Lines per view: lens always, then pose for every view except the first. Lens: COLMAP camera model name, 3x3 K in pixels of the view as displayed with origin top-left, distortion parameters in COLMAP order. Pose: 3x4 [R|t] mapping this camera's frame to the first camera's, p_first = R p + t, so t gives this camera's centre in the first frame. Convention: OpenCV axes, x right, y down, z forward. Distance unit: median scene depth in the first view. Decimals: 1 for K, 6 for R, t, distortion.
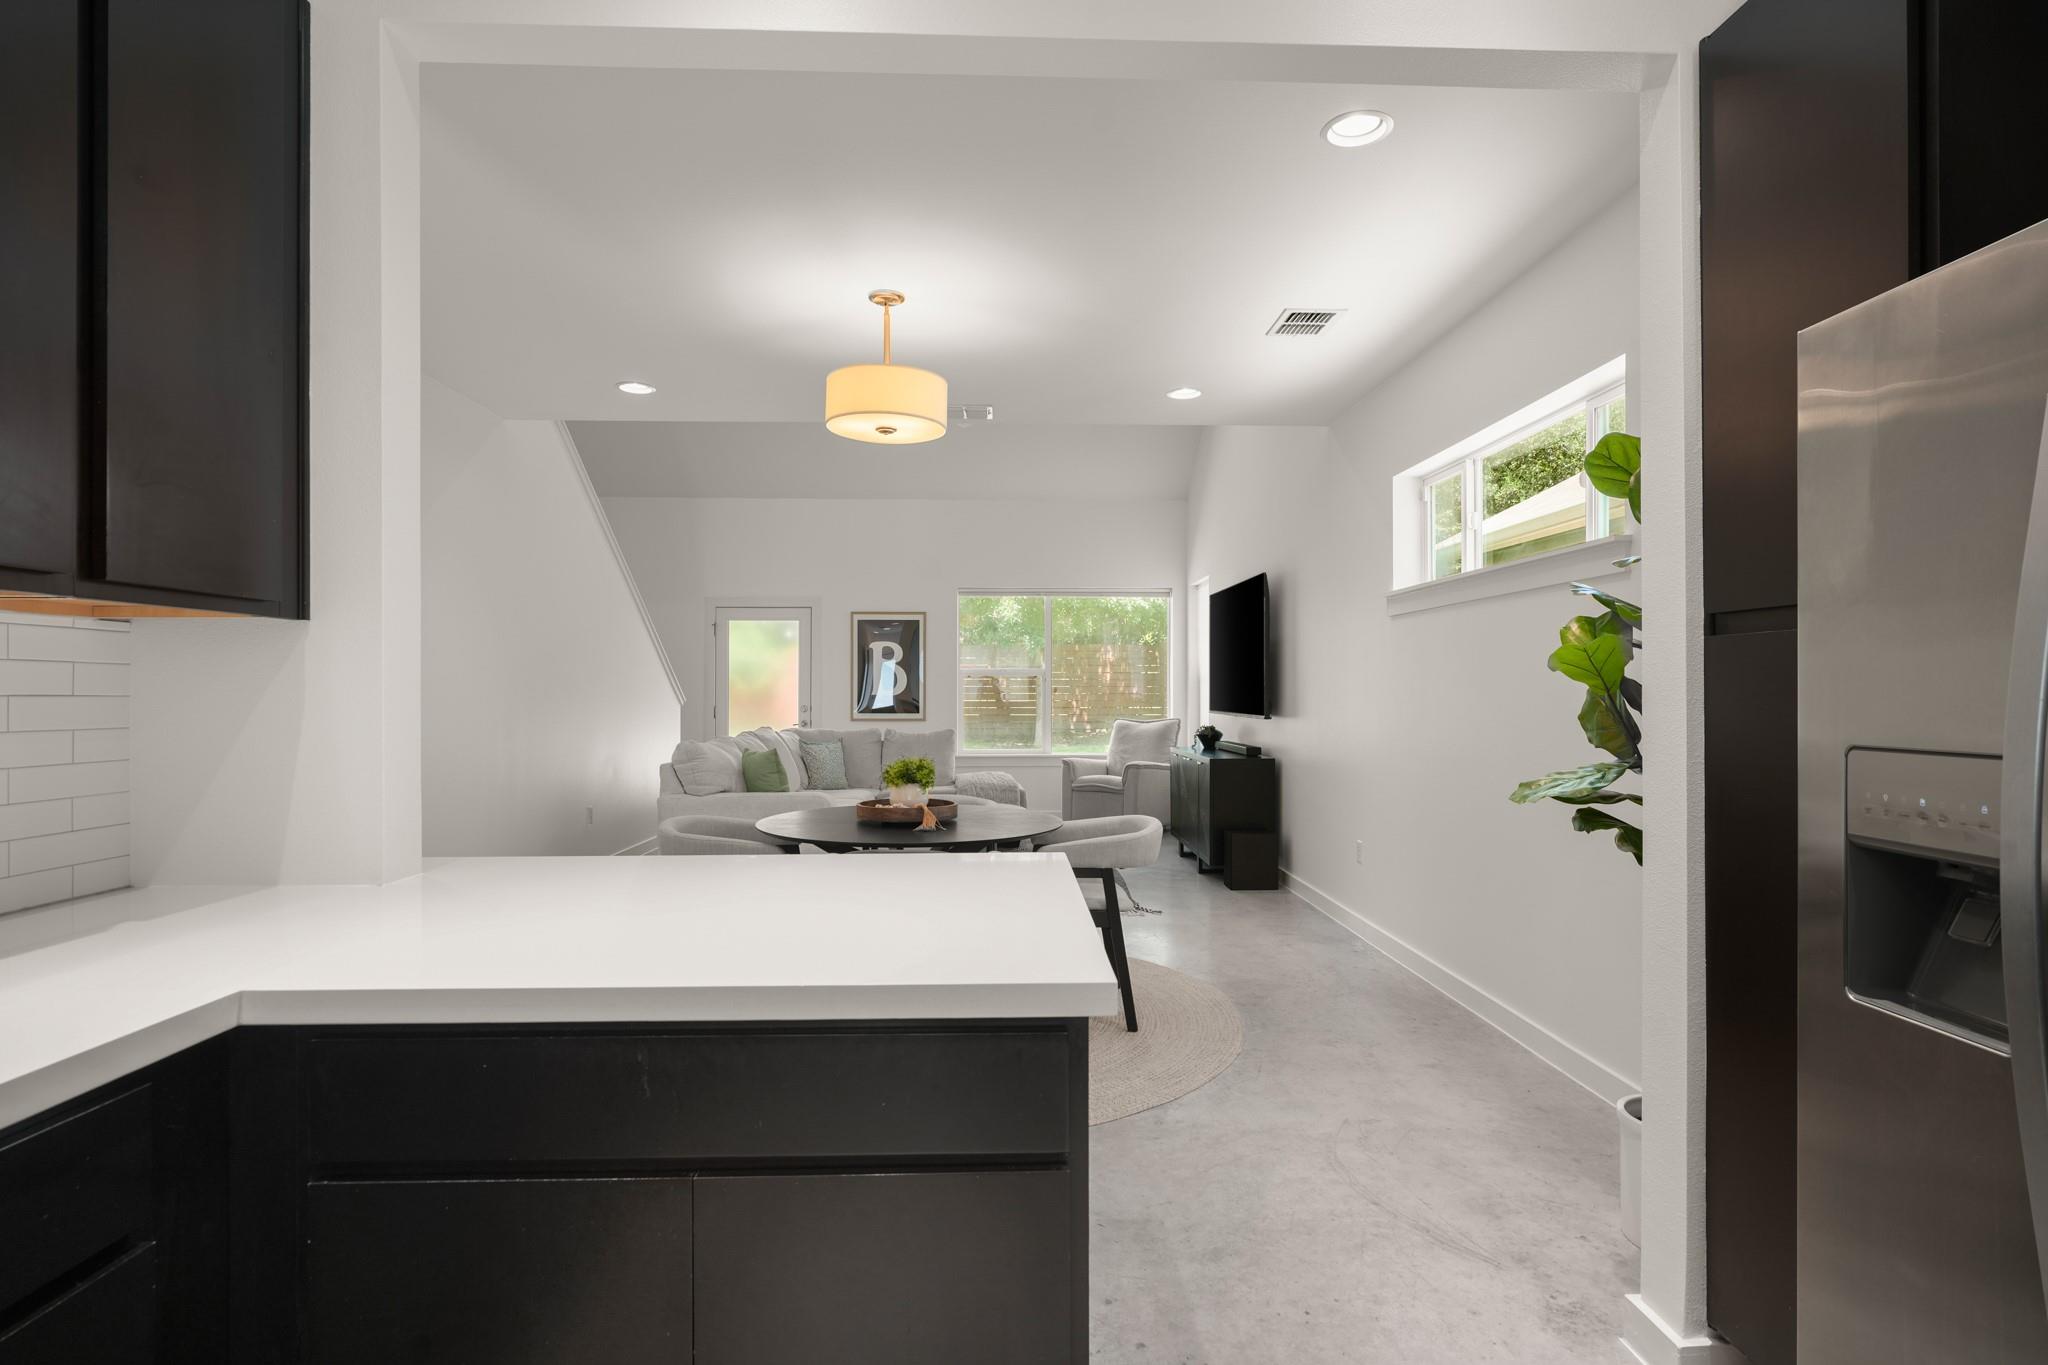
lens RADIAL K [[1036.6, 0, 1029.3], [0, 1036.6, 685.7], [0, 0, 1]] dist [-0.003411, 0.000147]
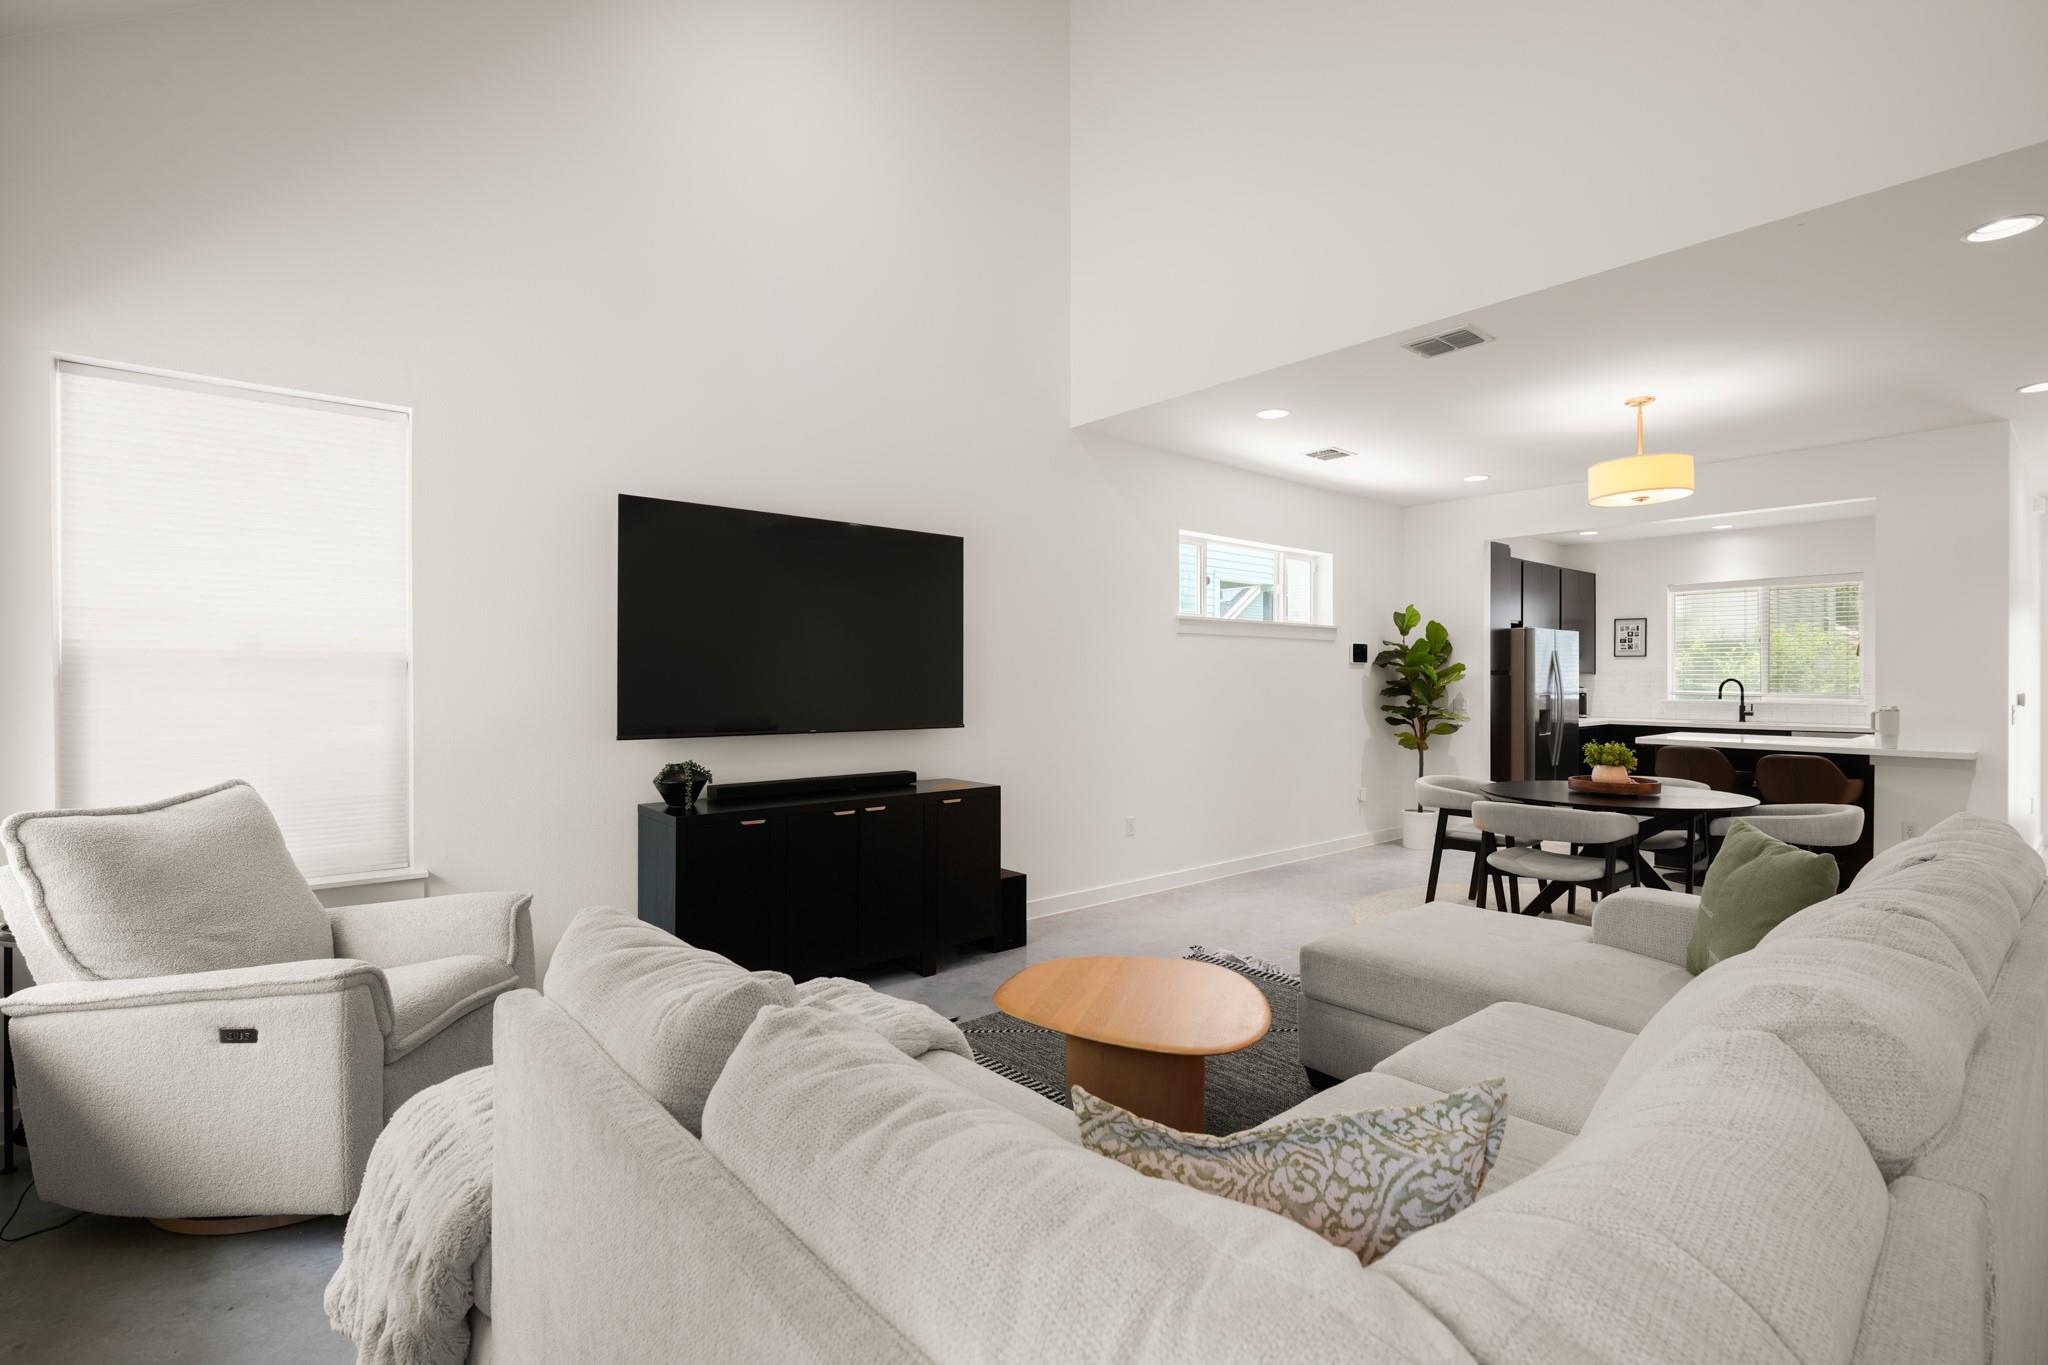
lens RADIAL K [[930.1, 0, 1026.1], [0, 930.1, 678.2], [0, 0, 1]] dist [-0.007777, 0.002570]
pose [[-0.620912, 0.003078, 0.783874, -0.278958], [-0.003357, 0.999973, -0.006586, -0.000305], [-0.783873, -0.006720, -0.620885, 1.124502]]
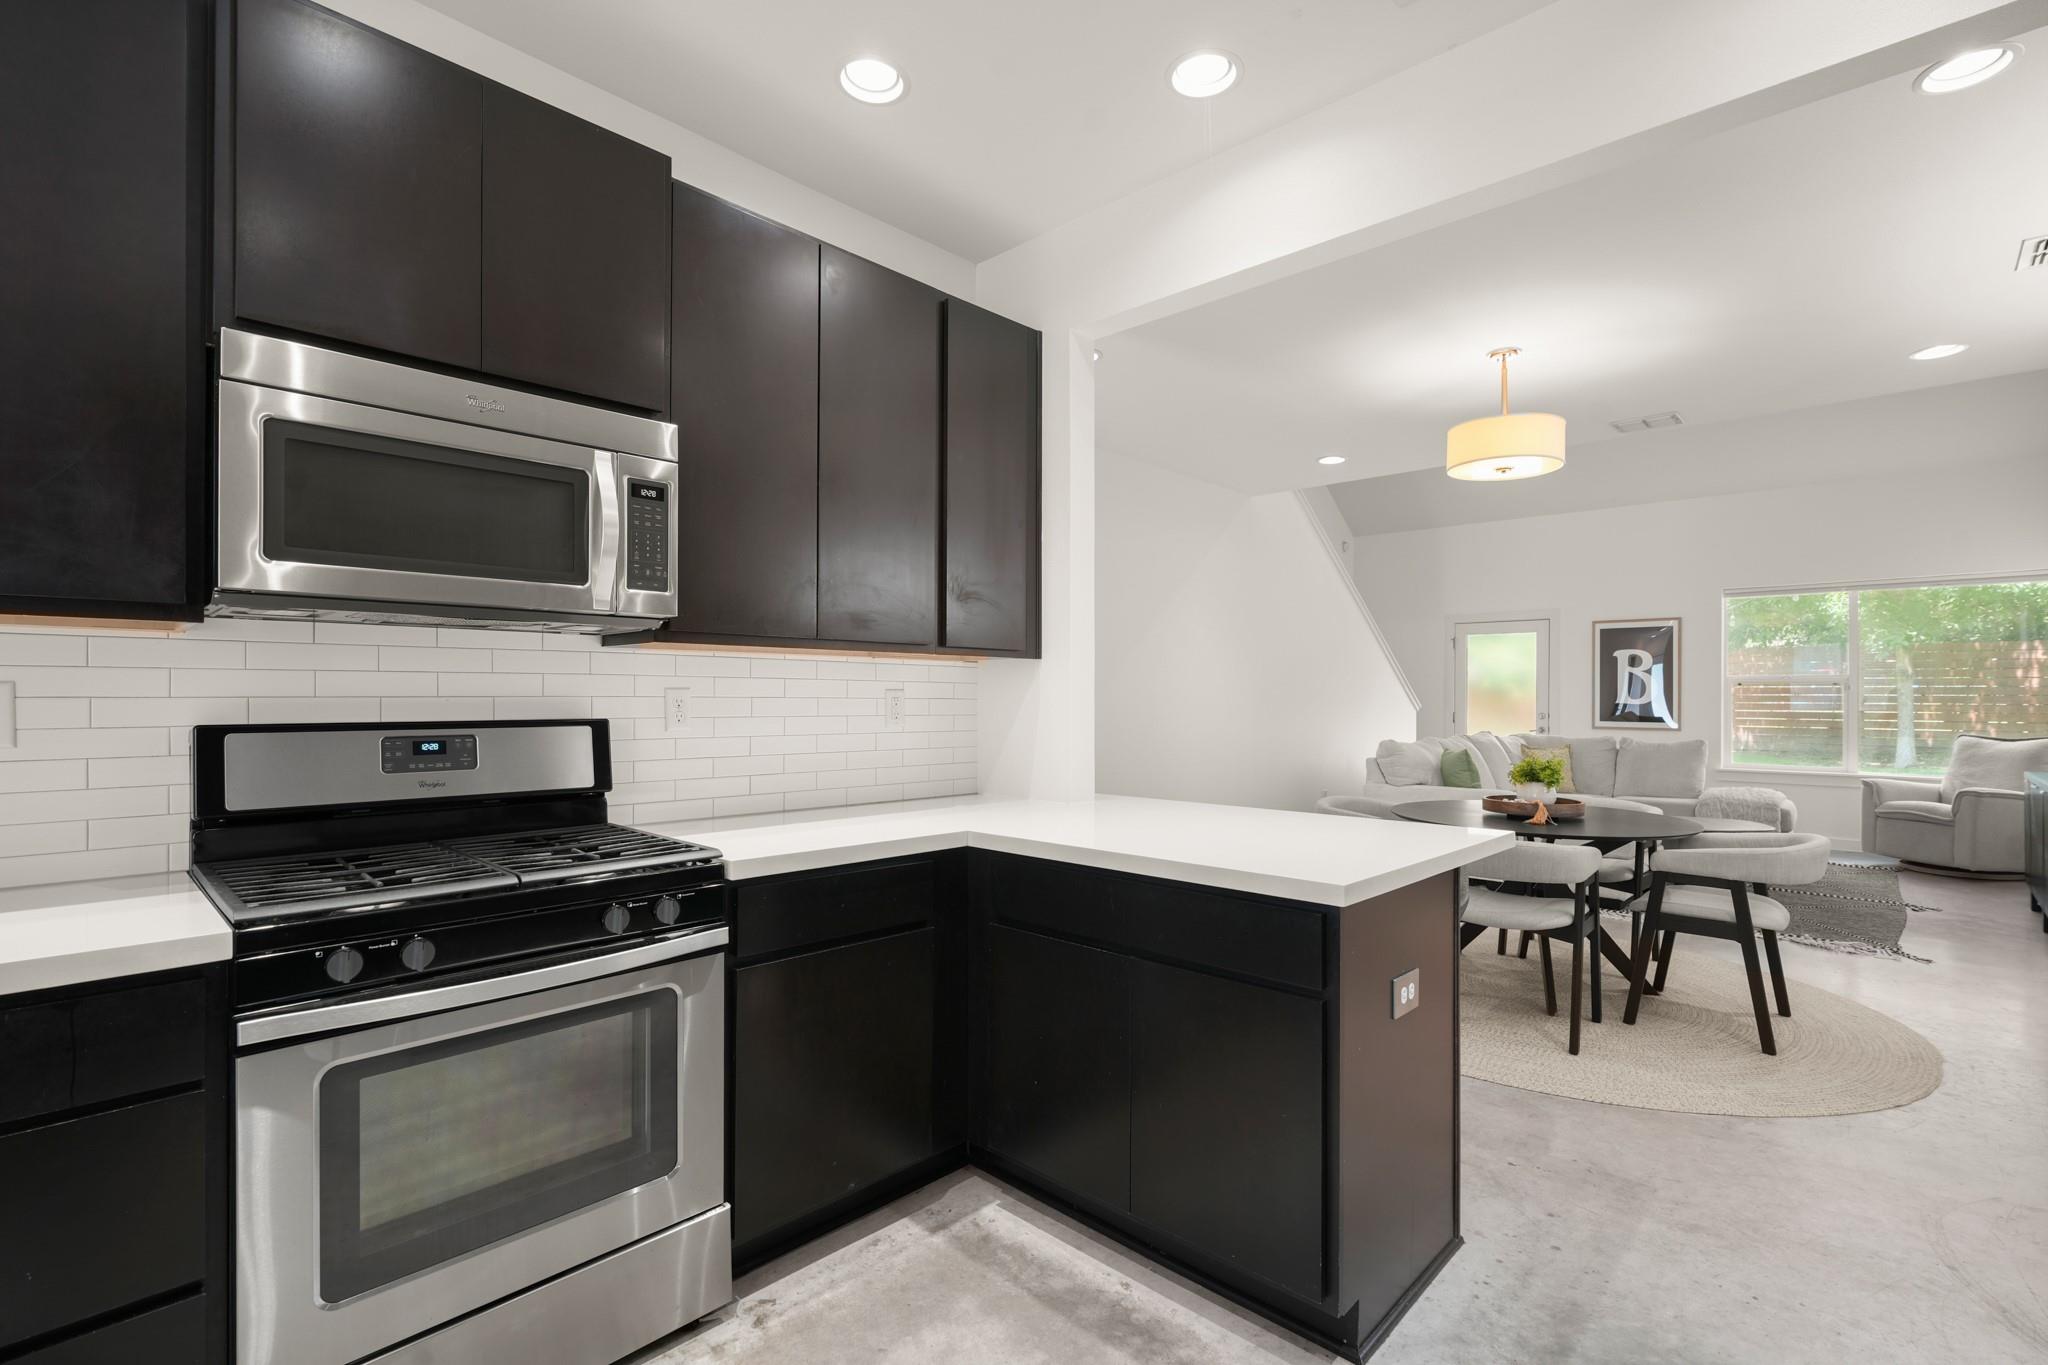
lens RADIAL K [[930.1, 0, 1015.9], [0, 930.1, 698.5], [0, 0, 1]] dist [-0.007777, 0.002570]
pose [[0.693355, 0.004645, -0.720581, 0.109664], [-0.000829, 0.999984, 0.005649, -0.000312], [0.720596, -0.003320, 0.693348, -0.046393]]
